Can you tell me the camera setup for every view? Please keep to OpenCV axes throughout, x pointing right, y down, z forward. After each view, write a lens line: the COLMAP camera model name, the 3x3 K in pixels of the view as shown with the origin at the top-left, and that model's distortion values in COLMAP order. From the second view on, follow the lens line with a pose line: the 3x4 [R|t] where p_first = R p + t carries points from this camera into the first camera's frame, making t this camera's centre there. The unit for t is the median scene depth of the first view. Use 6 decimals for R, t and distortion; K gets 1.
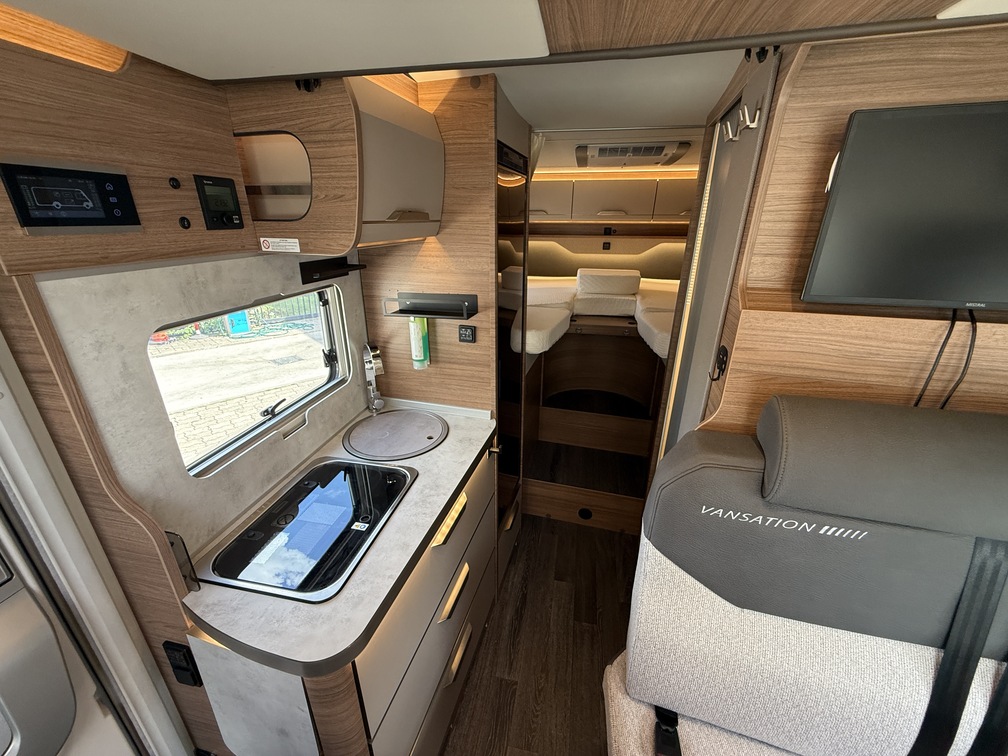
lens RADIAL K [[402.4, 0, 499.5], [0, 402.4, 377.8], [0, 0, 1]] dist [-0.001017, 0.000416]
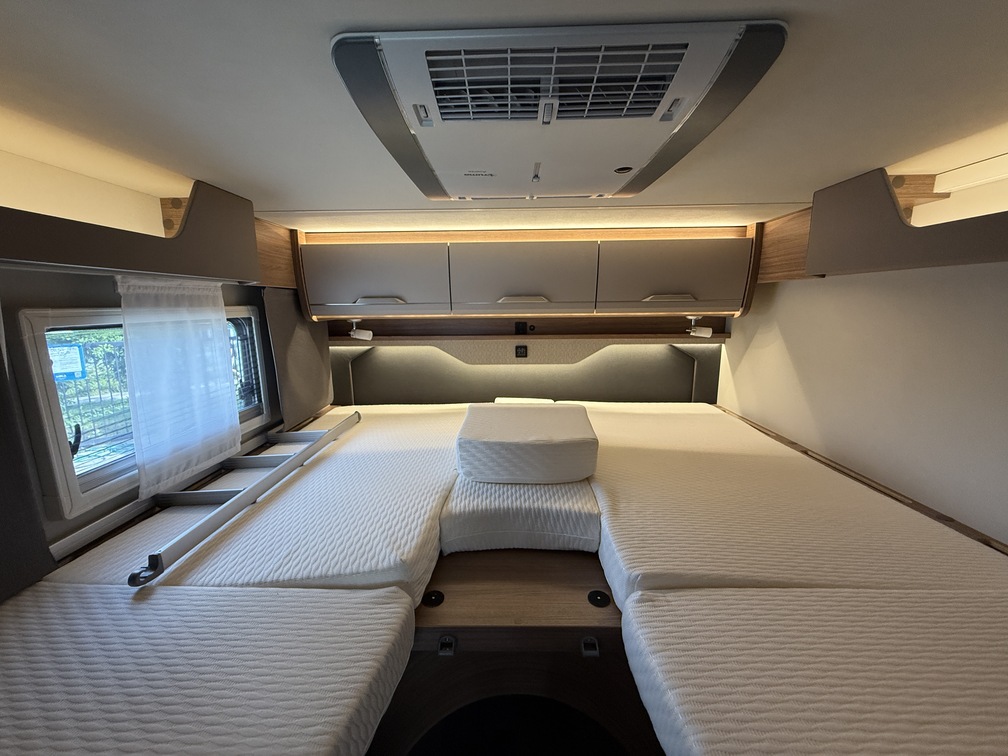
lens RADIAL K [[402.4, 0, 499.5], [0, 402.4, 377.8], [0, 0, 1]] dist [-0.001017, 0.000416]
pose [[0.984957, -0.044543, 0.166959, 0.563936], [0.076071, 0.979314, -0.187503, -0.766496], [-0.155153, 0.197383, 0.967971, 1.855677]]
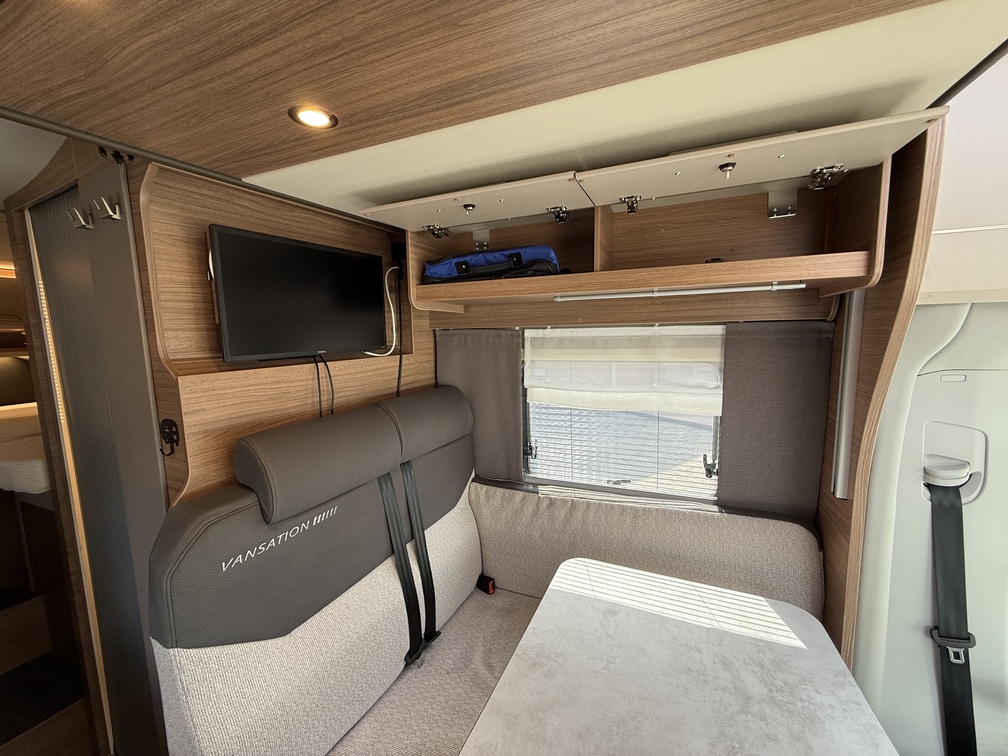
lens RADIAL K [[402.4, 0, 499.5], [0, 402.4, 377.8], [0, 0, 1]] dist [-0.001017, 0.000416]
pose [[0.210121, -0.127253, 0.969358, -0.235239], [0.382139, 0.923308, 0.038374, 0.110787], [-0.899899, 0.362366, 0.242635, -0.019687]]
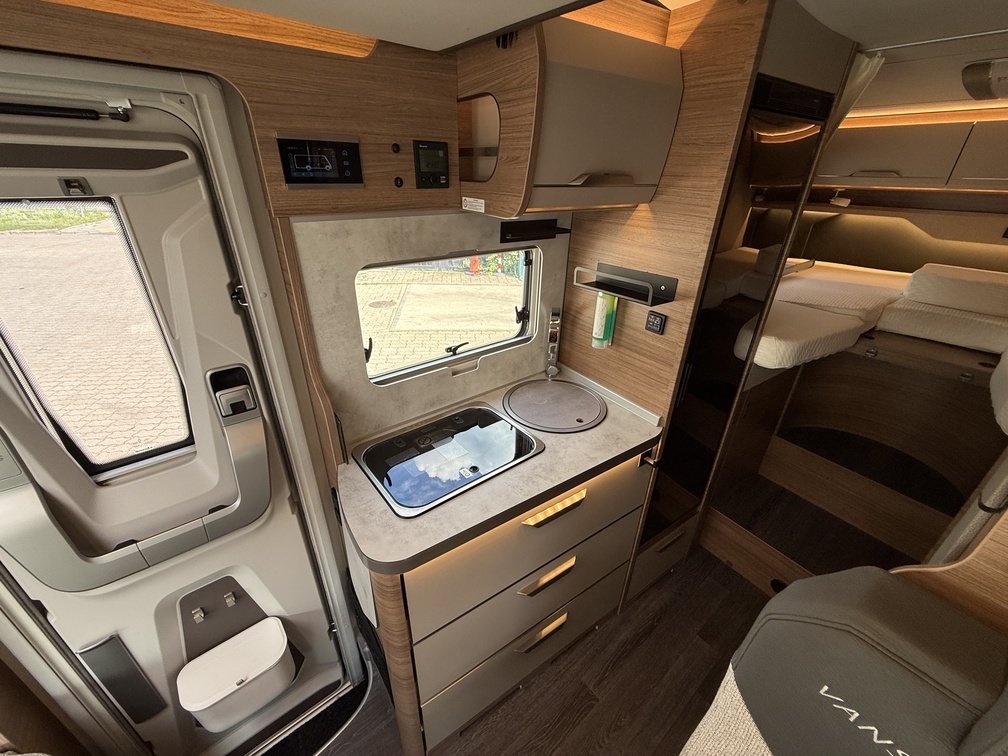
lens RADIAL K [[402.4, 0, 499.5], [0, 402.4, 377.8], [0, 0, 1]] dist [-0.001017, 0.000416]
pose [[0.771149, 0.301509, -0.560734, 0.303681], [-0.249899, 0.953413, 0.168980, -0.099928], [0.585560, 0.009818, 0.810570, 0.193464]]
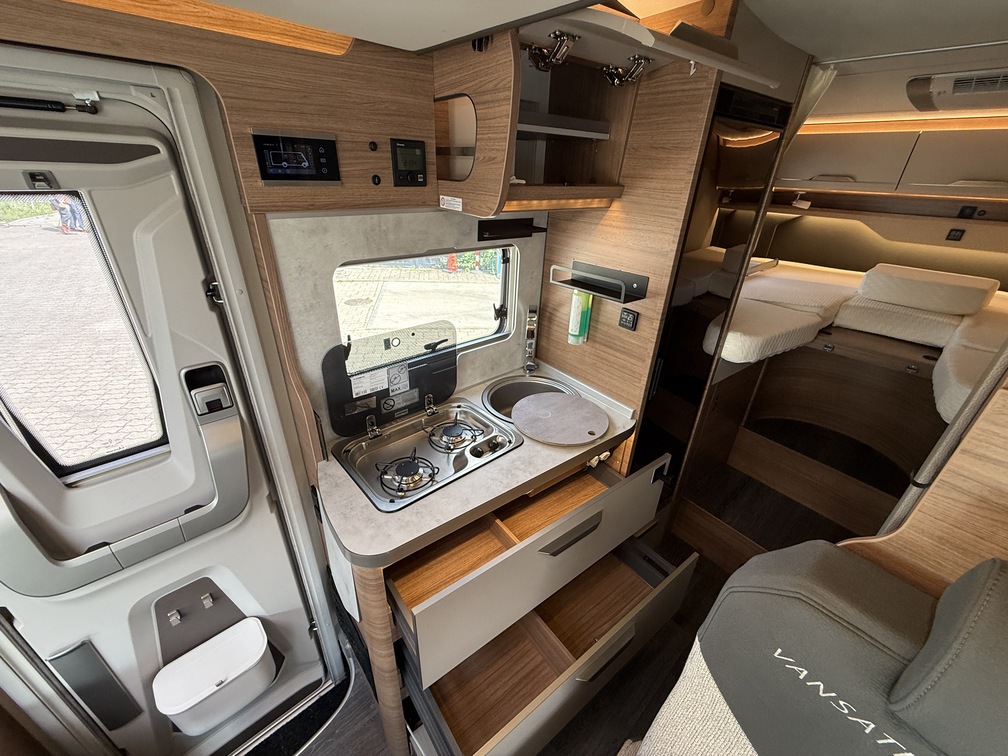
lens RADIAL K [[402.4, 0, 499.5], [0, 402.4, 377.8], [0, 0, 1]] dist [-0.001017, 0.000416]
pose [[0.802674, 0.296697, -0.517383, 0.321178], [-0.249268, 0.954972, 0.160918, -0.097690], [0.541830, -0.000198, 0.840488, 0.169538]]
